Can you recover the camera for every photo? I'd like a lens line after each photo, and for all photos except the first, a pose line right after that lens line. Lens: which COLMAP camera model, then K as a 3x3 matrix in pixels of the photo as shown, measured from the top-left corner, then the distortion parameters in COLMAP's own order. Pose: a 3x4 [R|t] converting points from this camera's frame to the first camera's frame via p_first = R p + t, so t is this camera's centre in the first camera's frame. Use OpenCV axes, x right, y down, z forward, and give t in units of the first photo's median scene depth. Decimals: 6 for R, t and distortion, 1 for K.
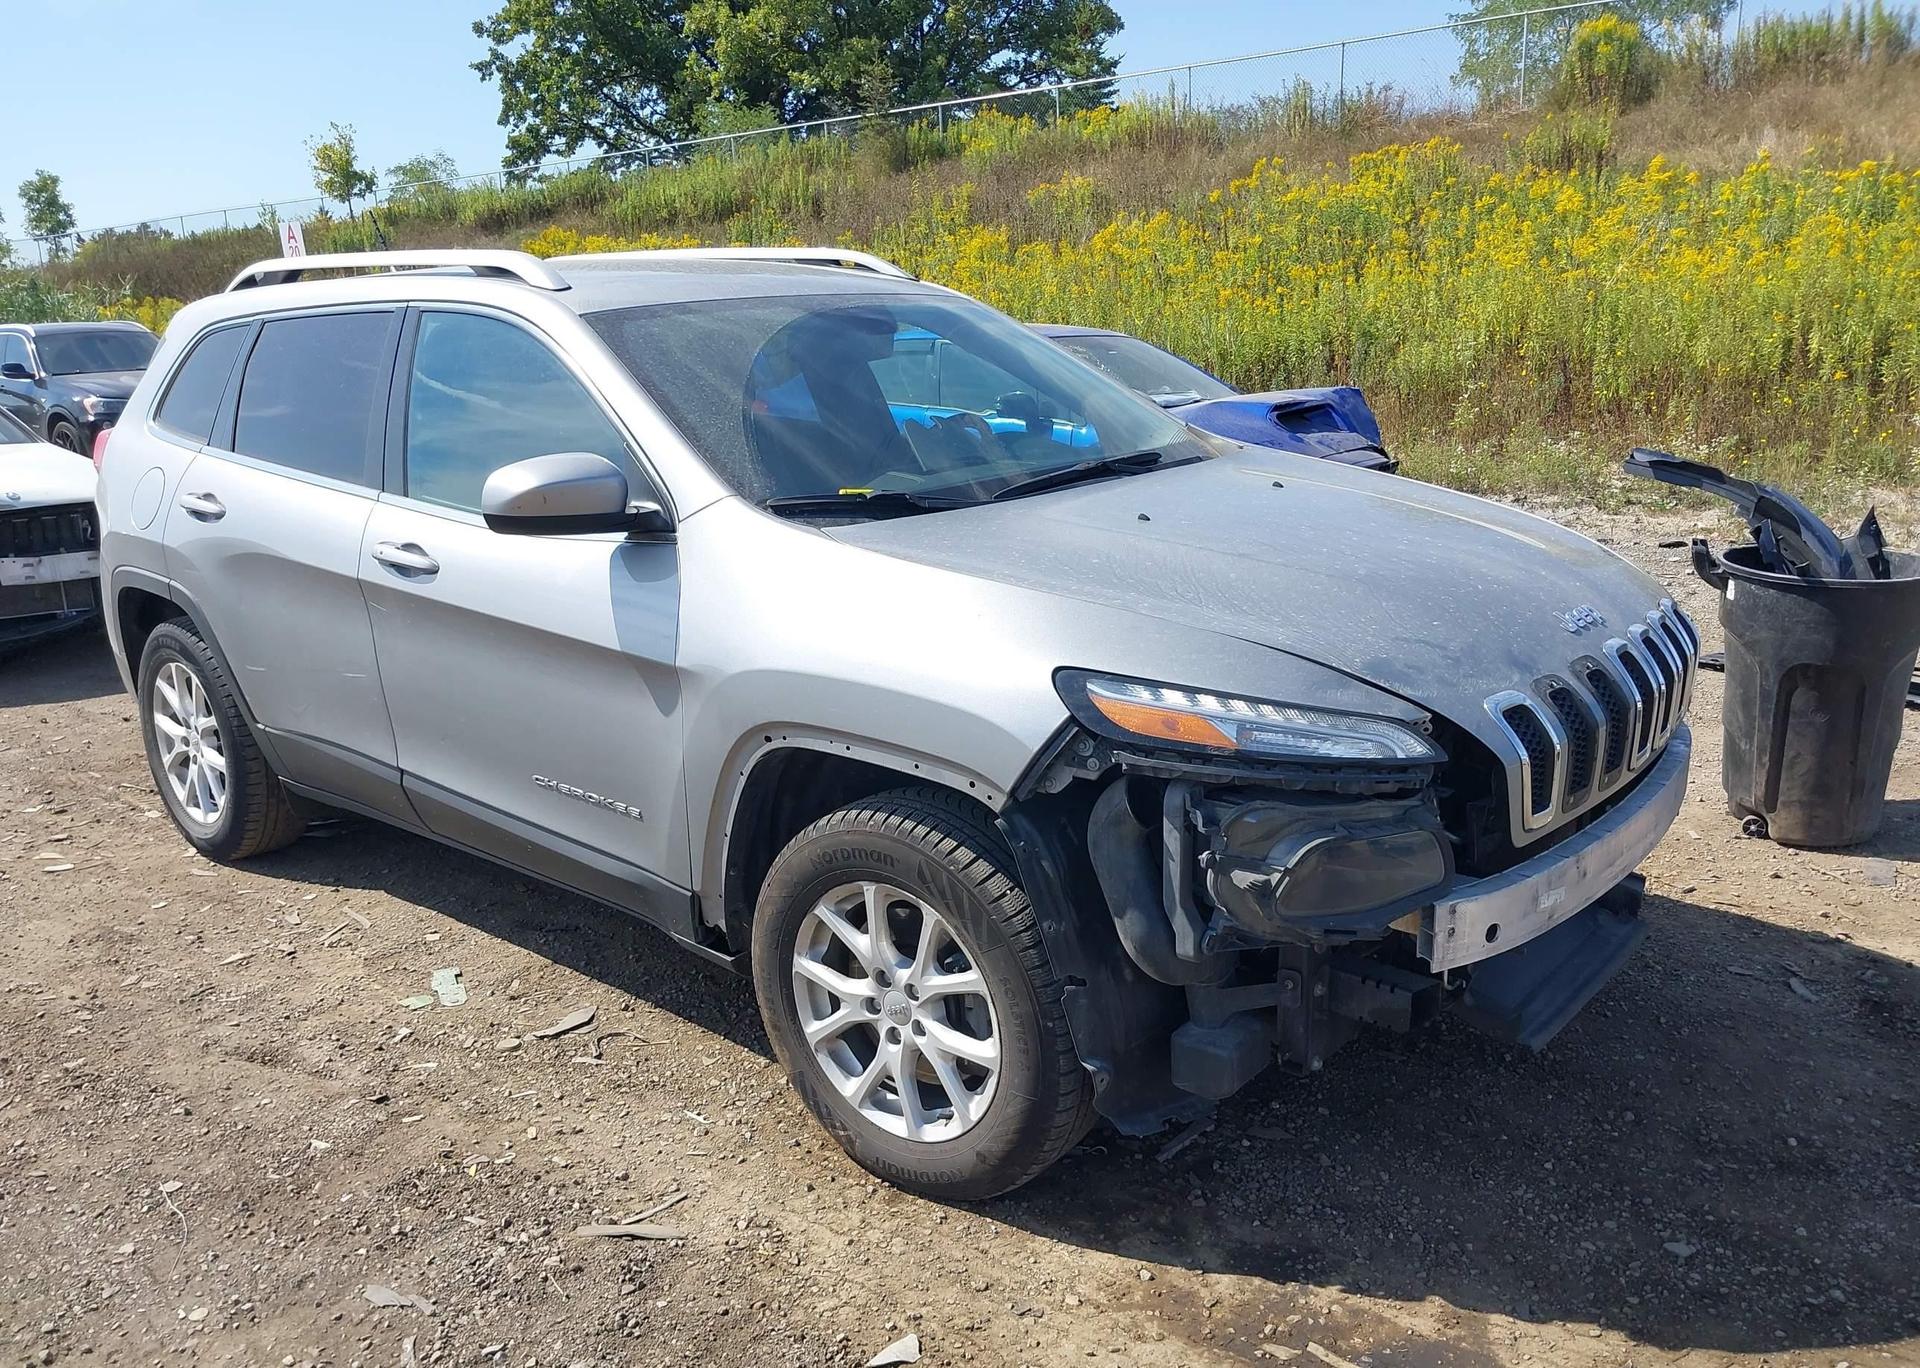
lens RADIAL K [[1556.1, 0, 960.0], [0, 1556.1, 684.0], [0, 0, 1]] dist [0.015742, -0.011023]
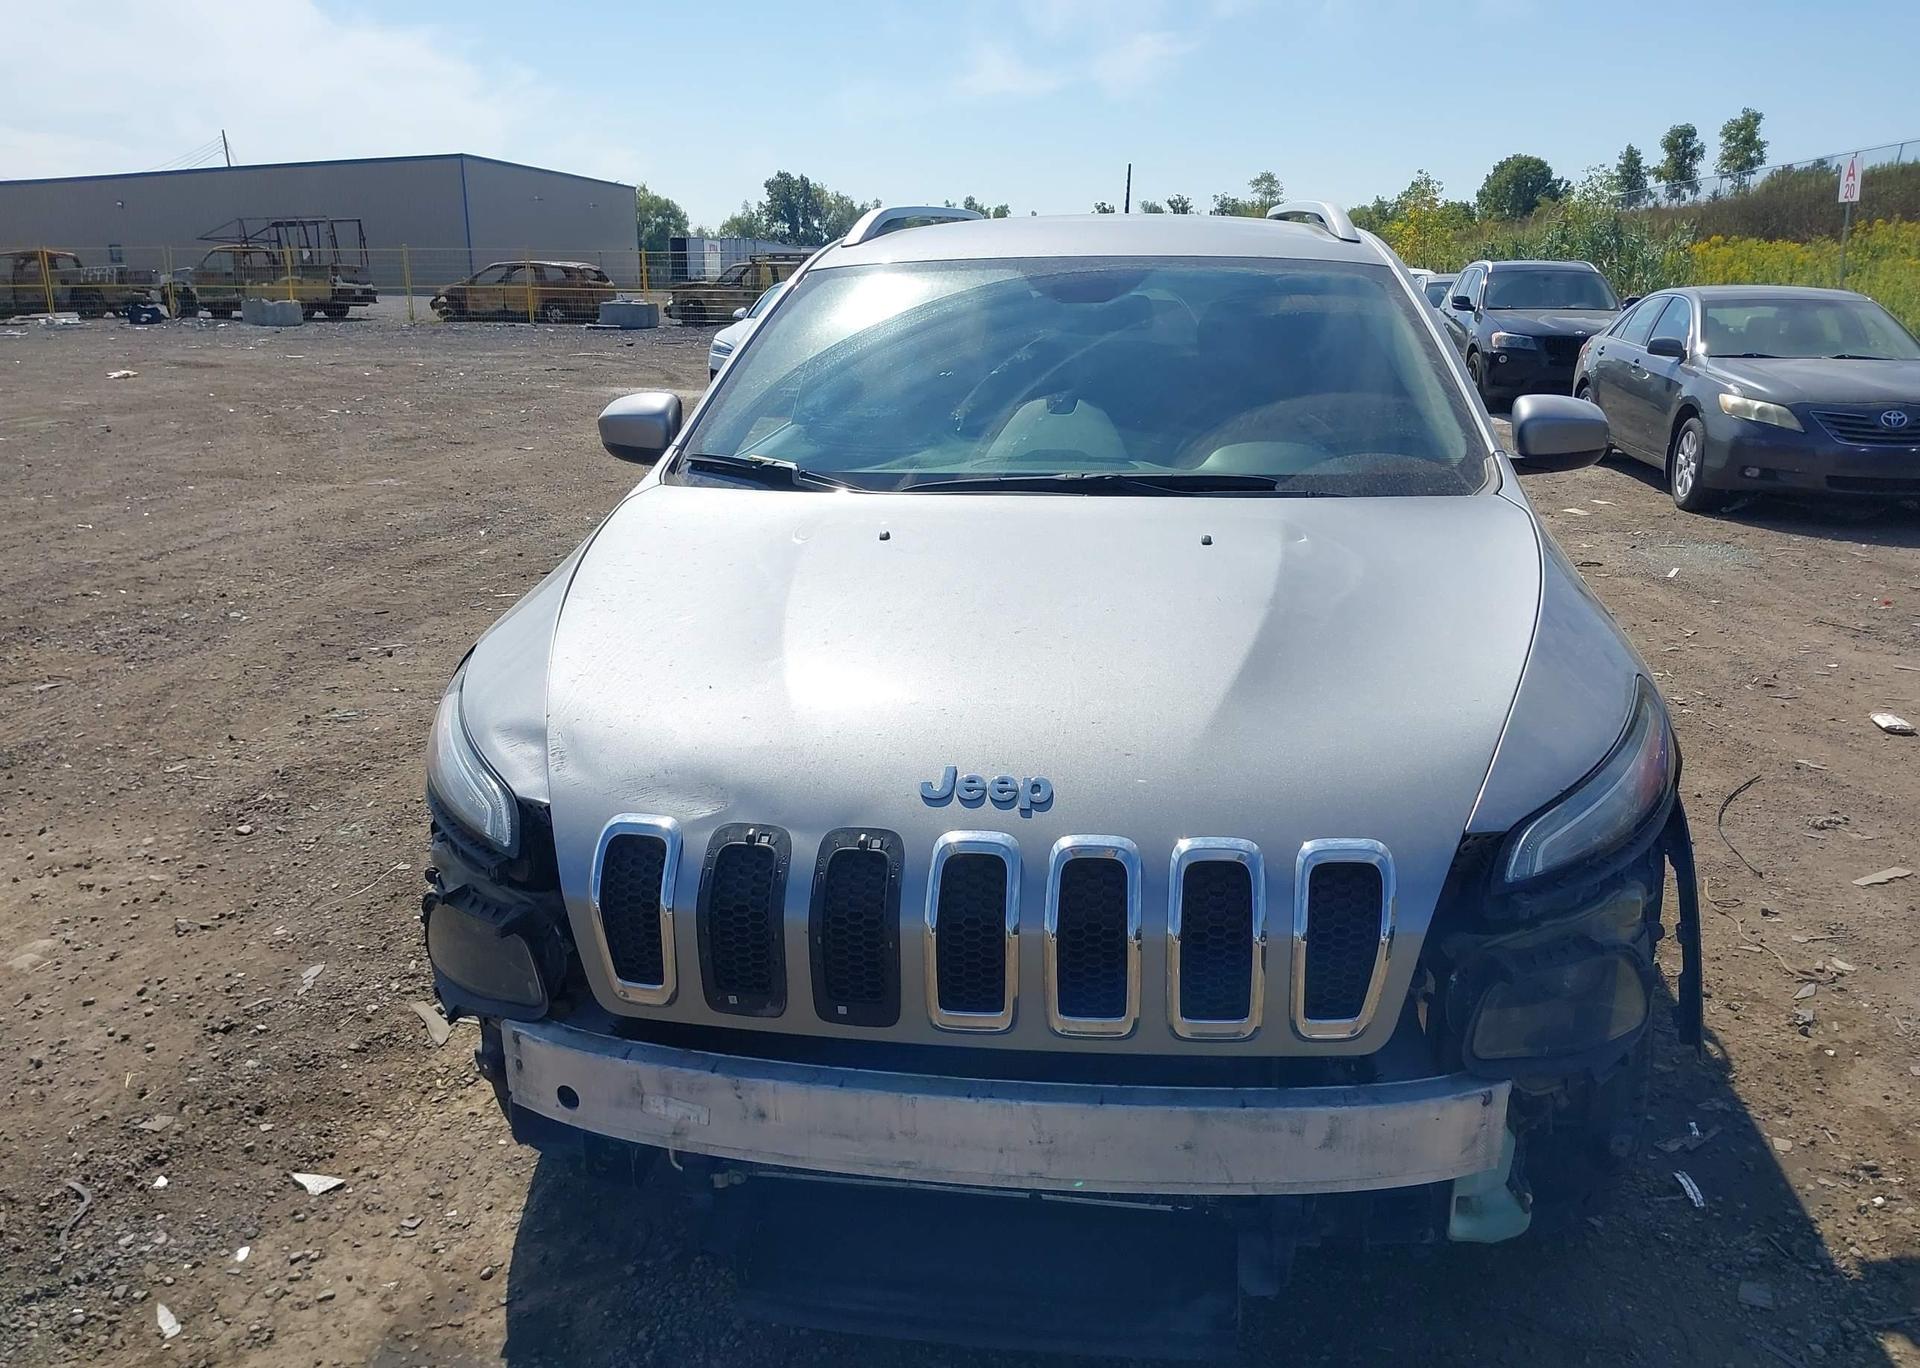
lens RADIAL K [[1556.1, 0, 960.0], [0, 1556.1, 684.0], [0, 0, 1]] dist [0.015742, -0.011023]
pose [[0.549262, 0.248516, -0.797842, 0.610989], [-0.217823, 0.964328, 0.150417, -0.123741], [0.806762, 0.091170, 0.583801, 0.388129]]
